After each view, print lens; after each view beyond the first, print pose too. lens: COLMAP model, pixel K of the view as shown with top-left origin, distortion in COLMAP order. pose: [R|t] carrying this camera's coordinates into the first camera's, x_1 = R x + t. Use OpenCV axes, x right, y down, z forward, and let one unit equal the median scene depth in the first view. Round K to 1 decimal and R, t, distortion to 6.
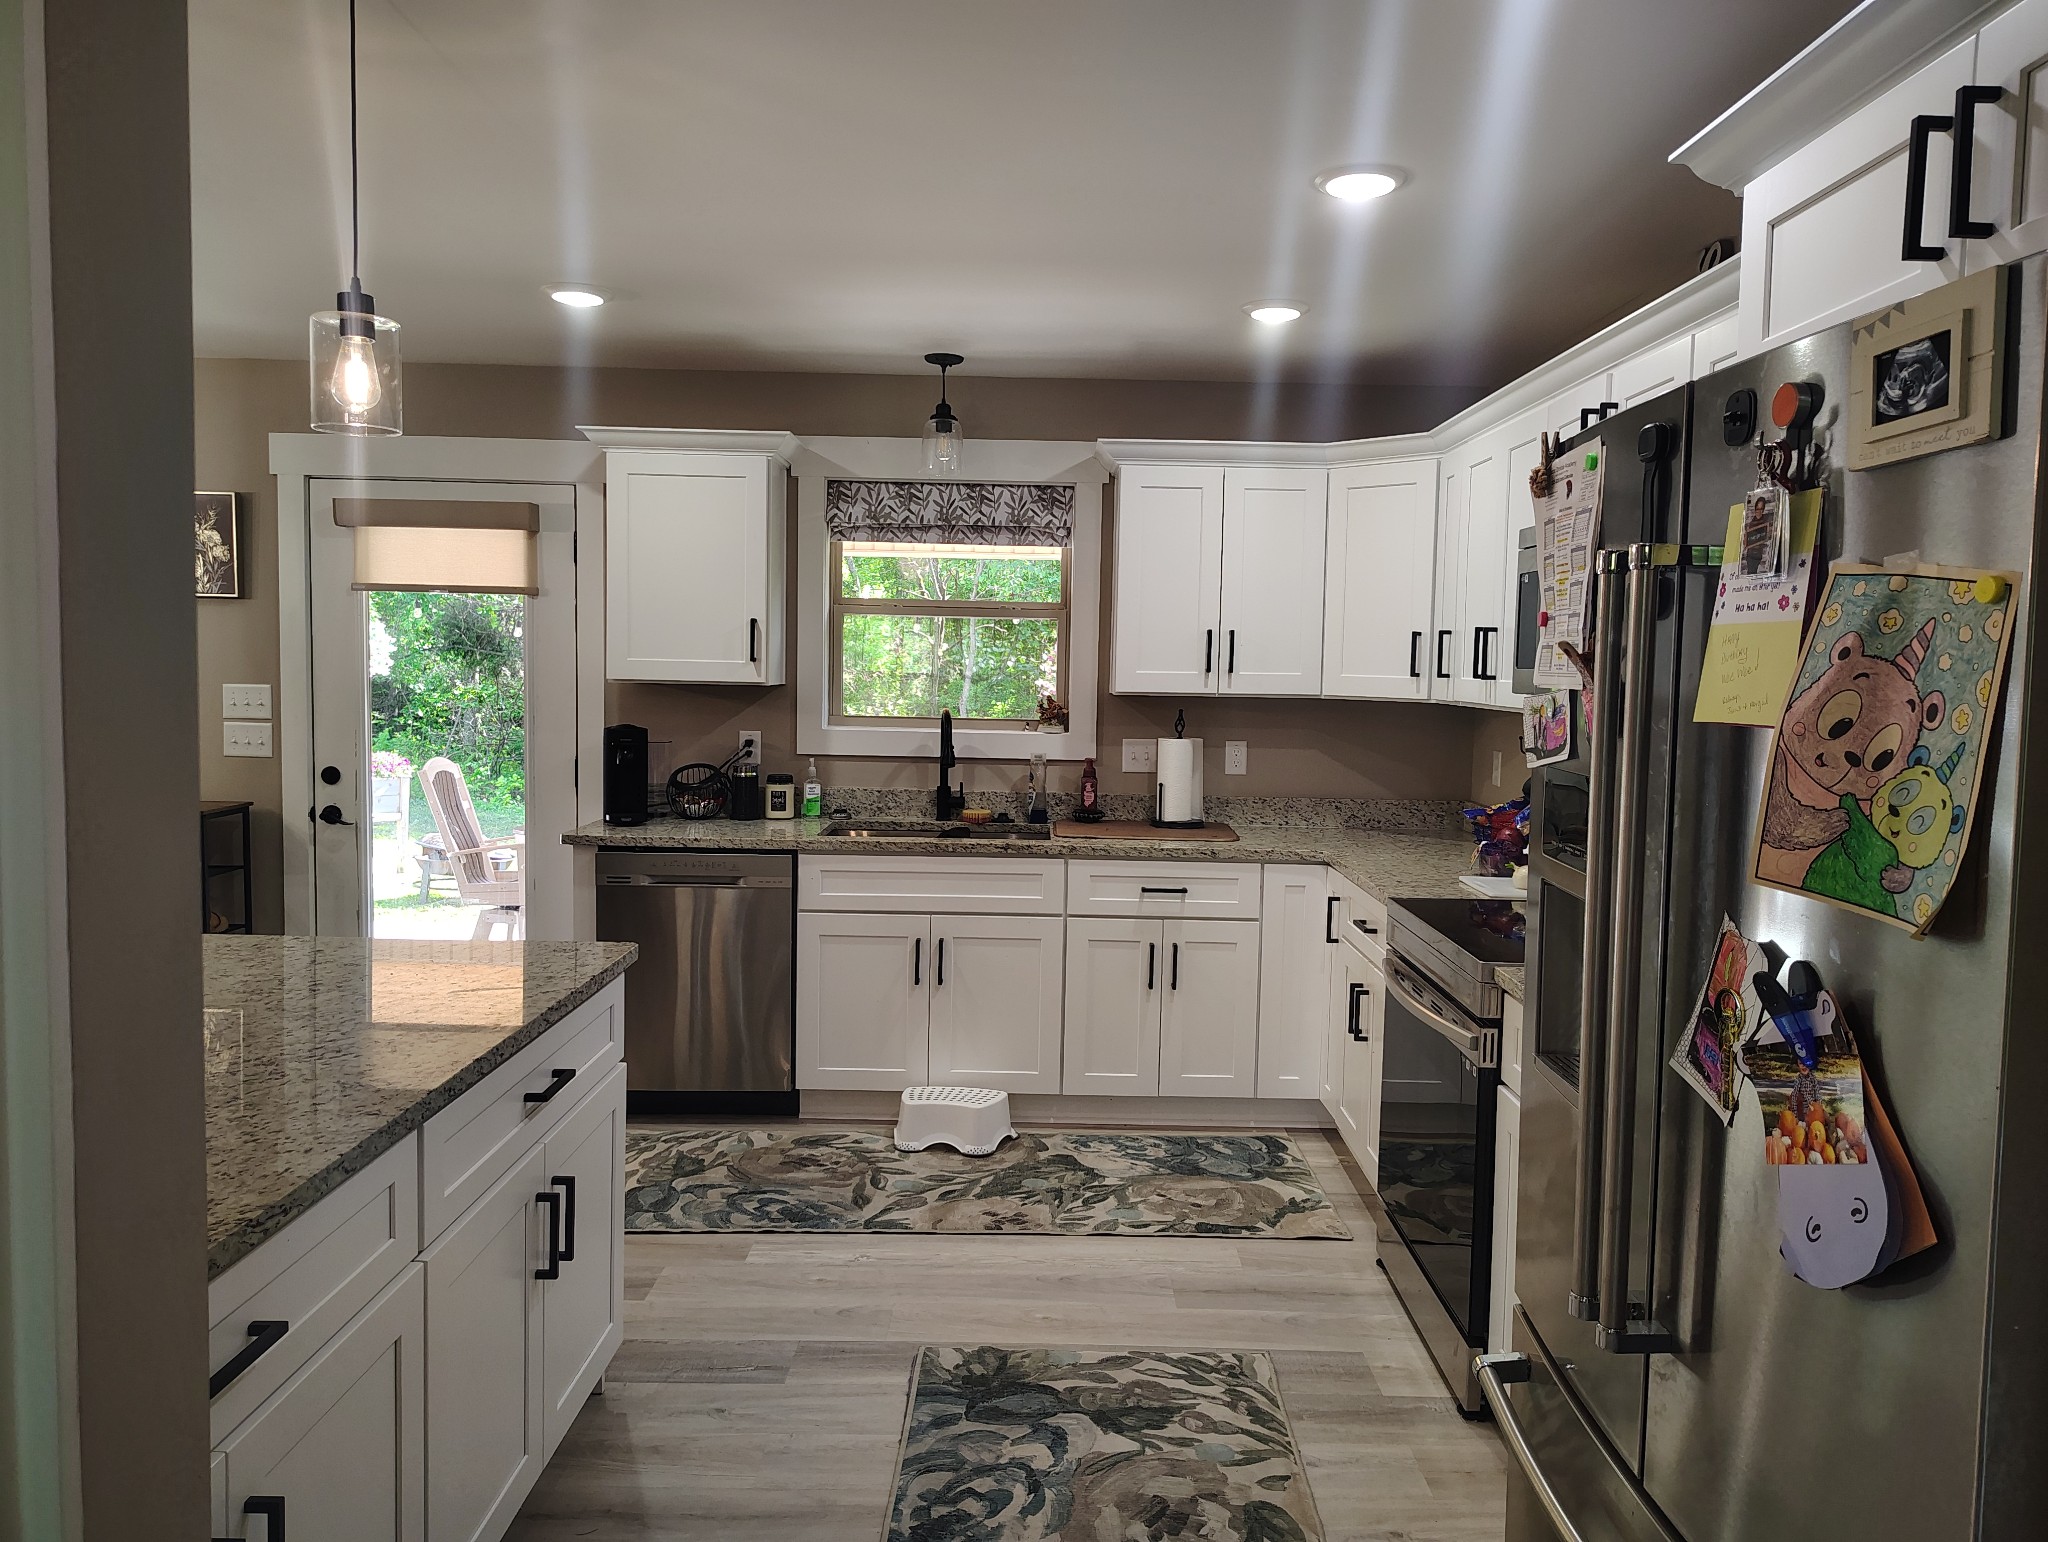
lens RADIAL K [[1422.6, 0, 1065.4], [0, 1422.6, 758.2], [0, 0, 1]] dist [0.028201, -0.018775]
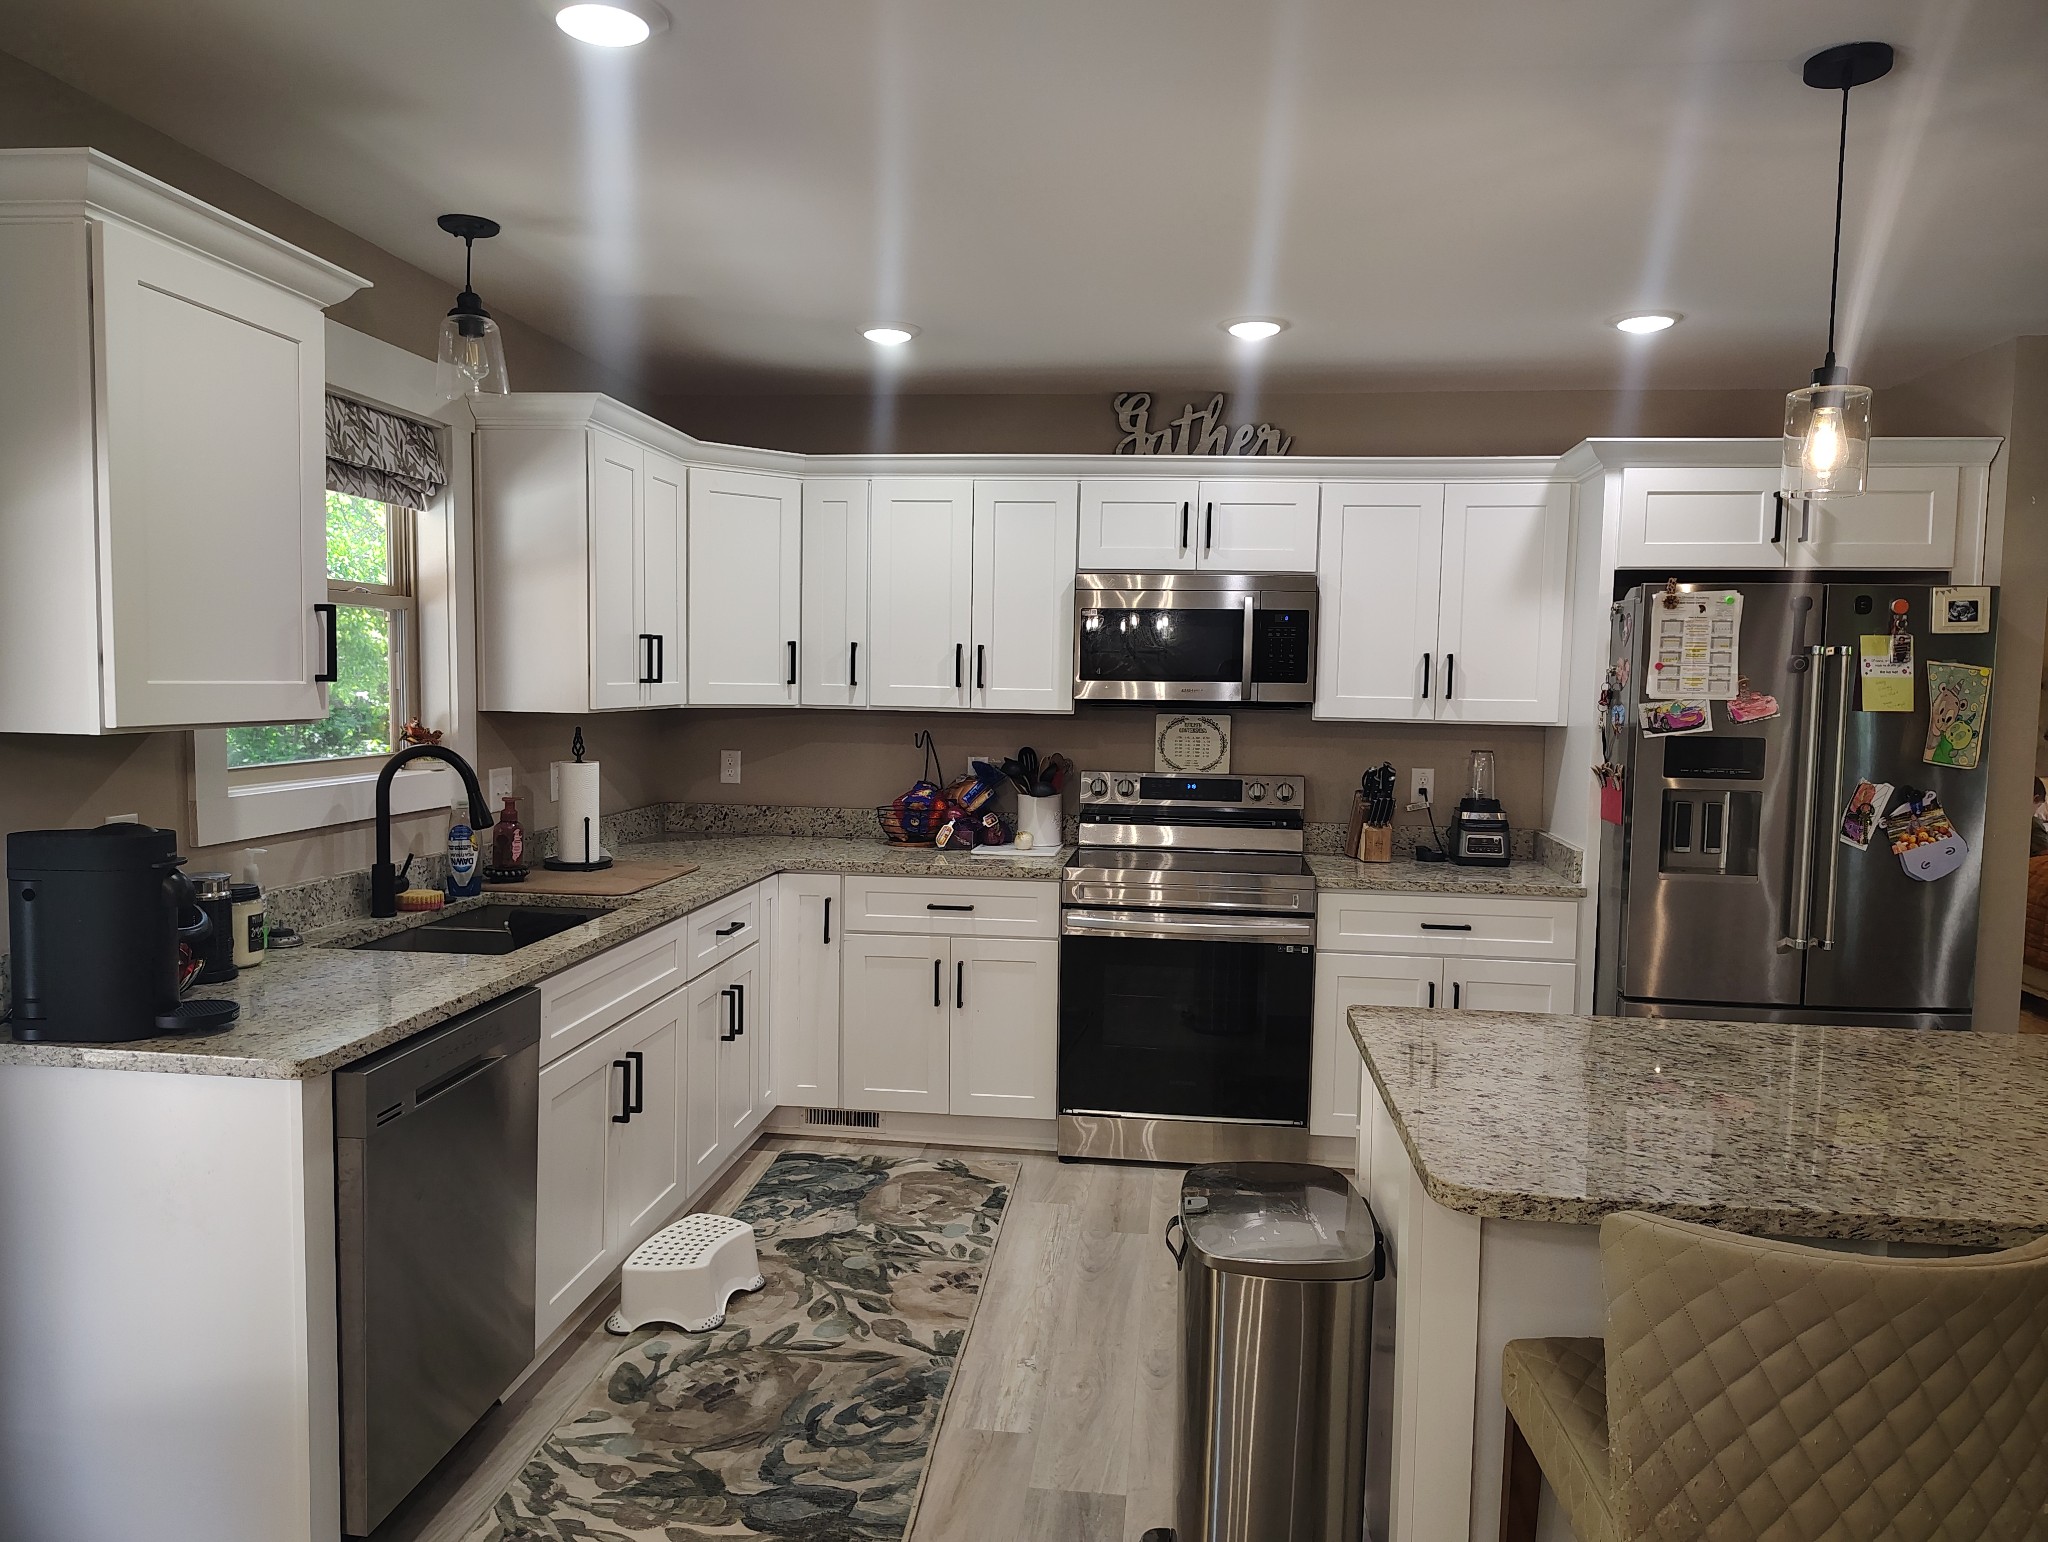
lens RADIAL K [[1422.6, 0, 1030.2], [0, 1422.6, 770.9], [0, 0, 1]] dist [0.028201, -0.018775]
pose [[0.116478, -0.084117, 0.989625, -0.848519], [0.052020, 0.995556, 0.078498, -0.071154], [-0.991830, 0.042337, 0.120336, 0.756290]]
